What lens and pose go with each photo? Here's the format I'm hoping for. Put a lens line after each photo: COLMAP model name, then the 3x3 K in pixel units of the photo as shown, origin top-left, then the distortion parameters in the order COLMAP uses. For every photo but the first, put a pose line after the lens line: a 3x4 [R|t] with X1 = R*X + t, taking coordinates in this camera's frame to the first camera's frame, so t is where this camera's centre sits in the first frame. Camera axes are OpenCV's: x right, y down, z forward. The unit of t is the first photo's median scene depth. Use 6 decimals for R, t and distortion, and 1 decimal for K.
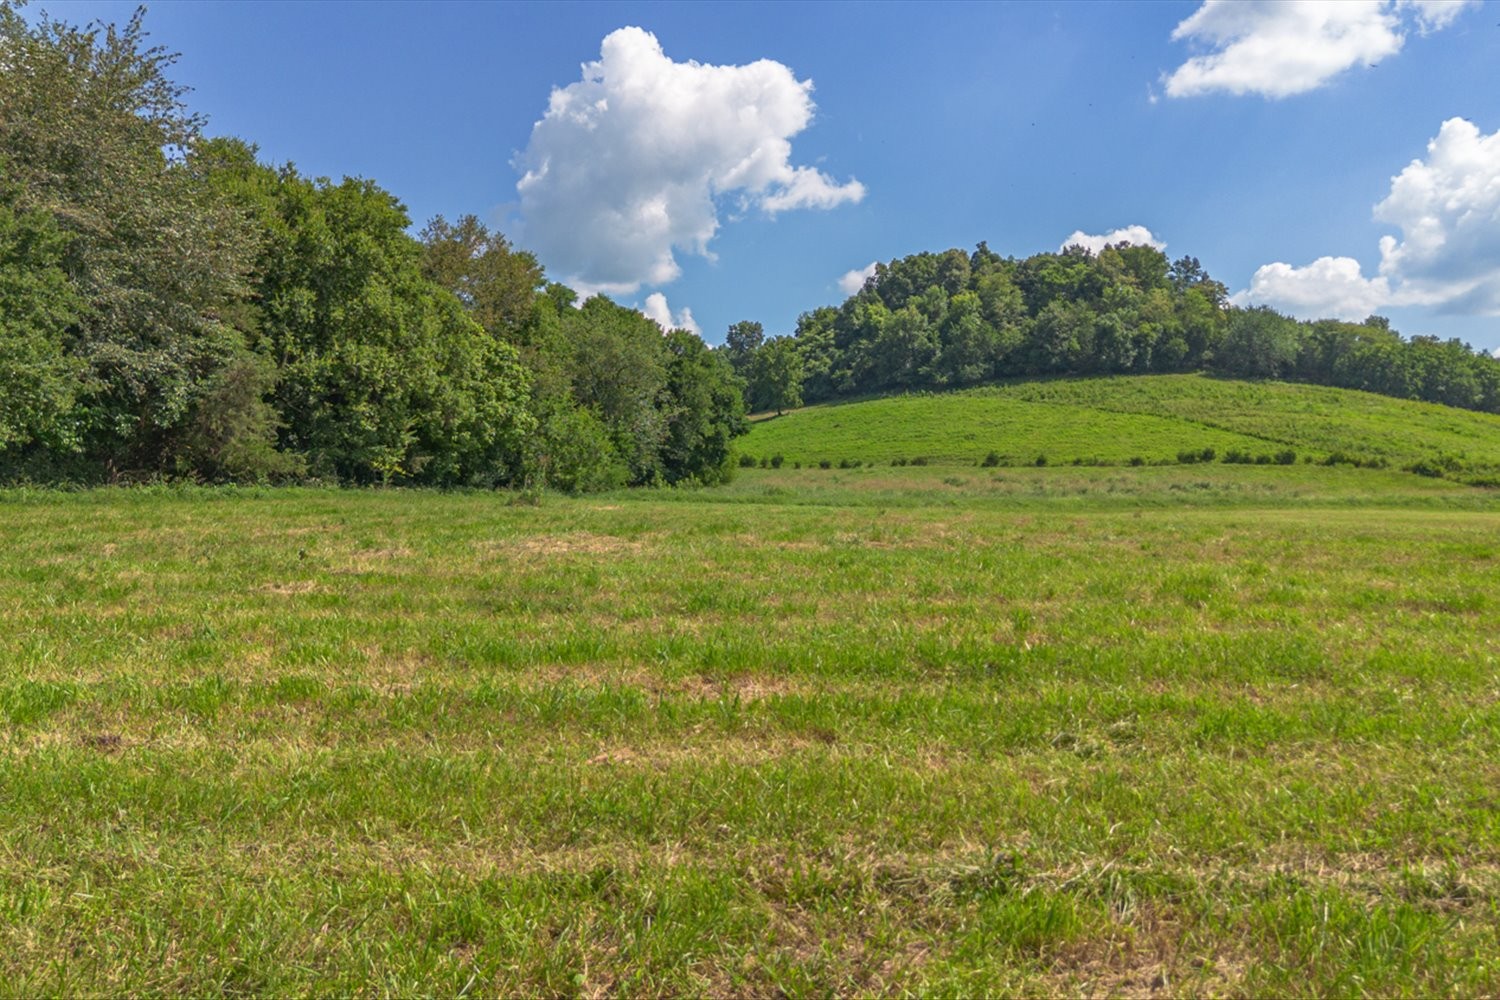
lens RADIAL K [[1249.1, 0, 750.0], [0, 1249.1, 500.0], [0, 0, 1]] dist [0.111875, -0.172910]
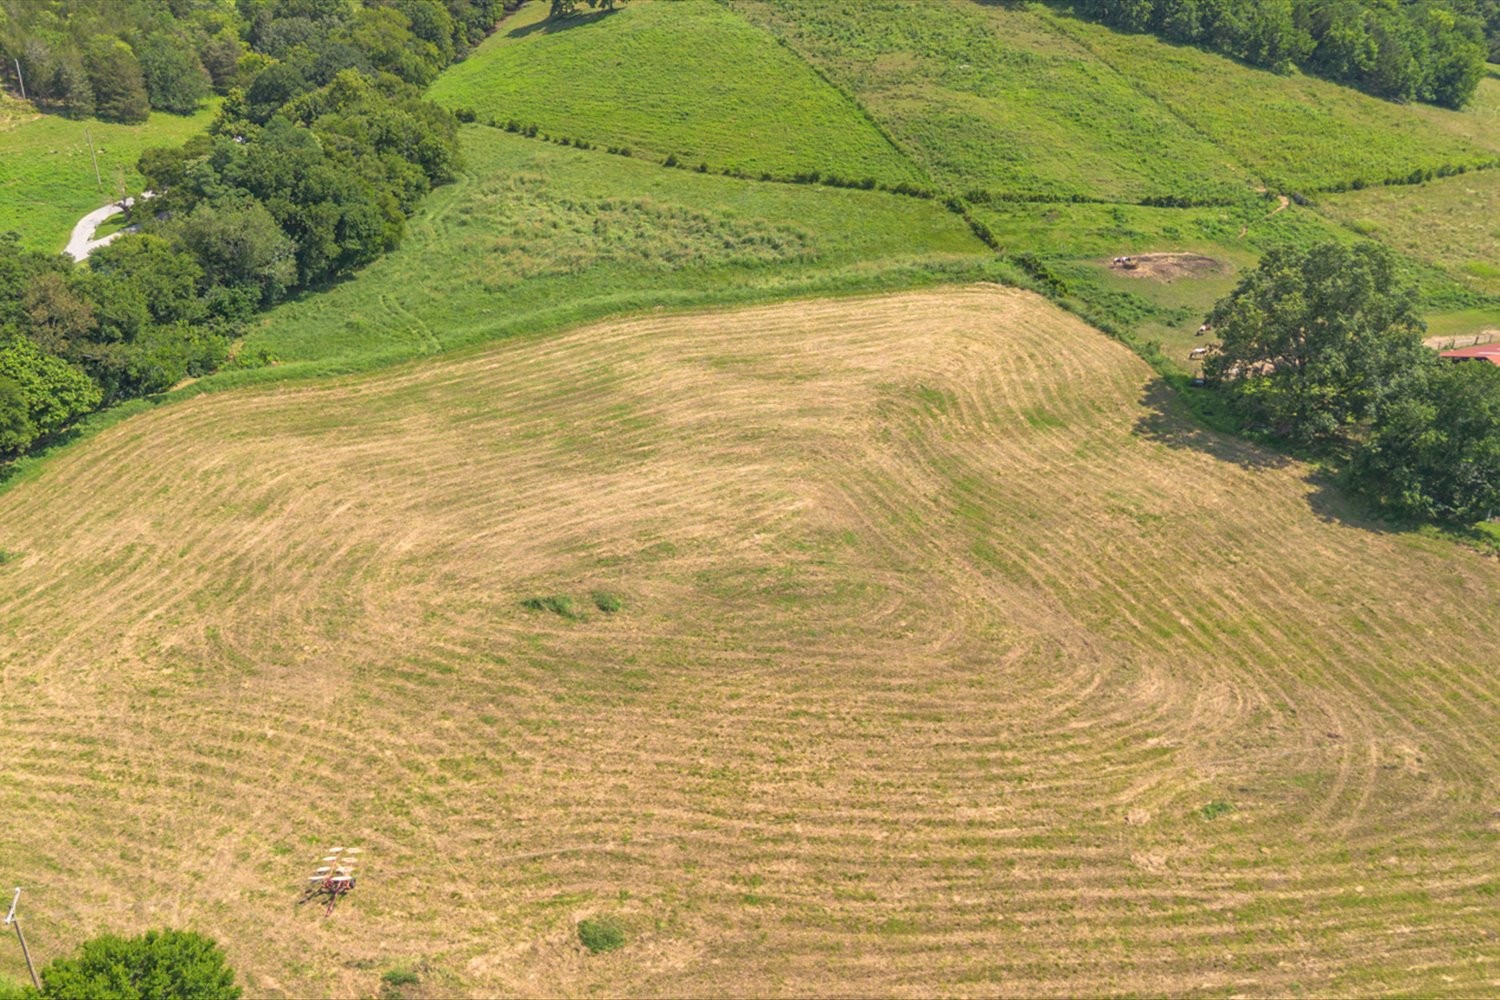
lens RADIAL K [[1256.4, 0, 750.0], [0, 1256.4, 500.0], [0, 0, 1]] dist [0.055853, -0.058981]
pose [[0.996772, 0.037543, -0.070970, 0.243396], [0.000175, 0.882926, 0.469513, -0.213338], [0.080288, -0.468009, 0.880069, -0.182677]]
